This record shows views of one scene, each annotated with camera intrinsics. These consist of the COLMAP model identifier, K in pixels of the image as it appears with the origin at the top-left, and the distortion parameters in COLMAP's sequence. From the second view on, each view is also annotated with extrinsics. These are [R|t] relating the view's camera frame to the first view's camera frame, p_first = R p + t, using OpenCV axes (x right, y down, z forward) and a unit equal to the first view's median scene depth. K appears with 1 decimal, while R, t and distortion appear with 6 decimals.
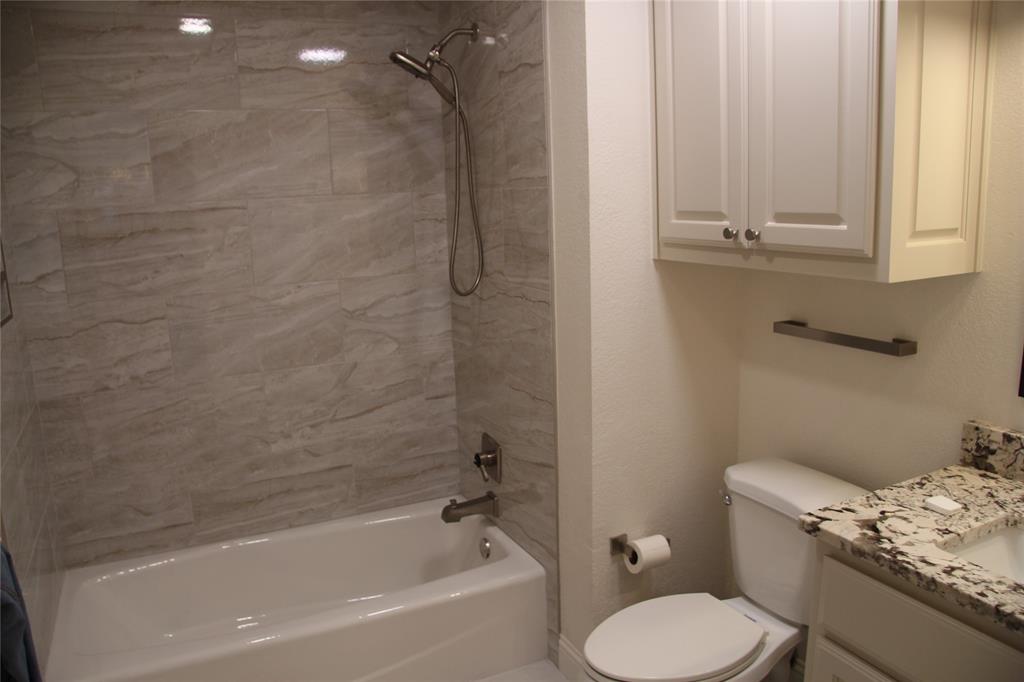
lens RADIAL K [[766.3, 0, 515.4], [0, 766.3, 342.1], [0, 0, 1]] dist [-0.172051, 0.095565]
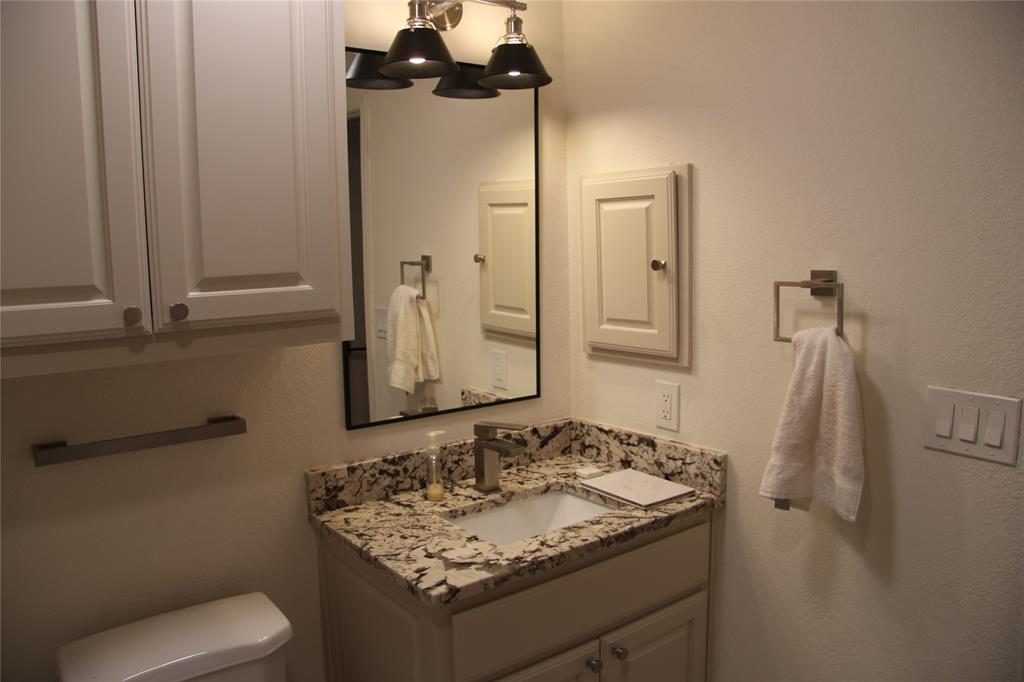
lens RADIAL K [[766.3, 0, 513.8], [0, 766.3, 337.3], [0, 0, 1]] dist [-0.172051, 0.095565]
pose [[-0.184578, -0.085897, 0.979057, -0.484538], [0.214180, 0.968716, 0.125368, -0.157402], [-0.959197, 0.232834, -0.160406, 0.922492]]
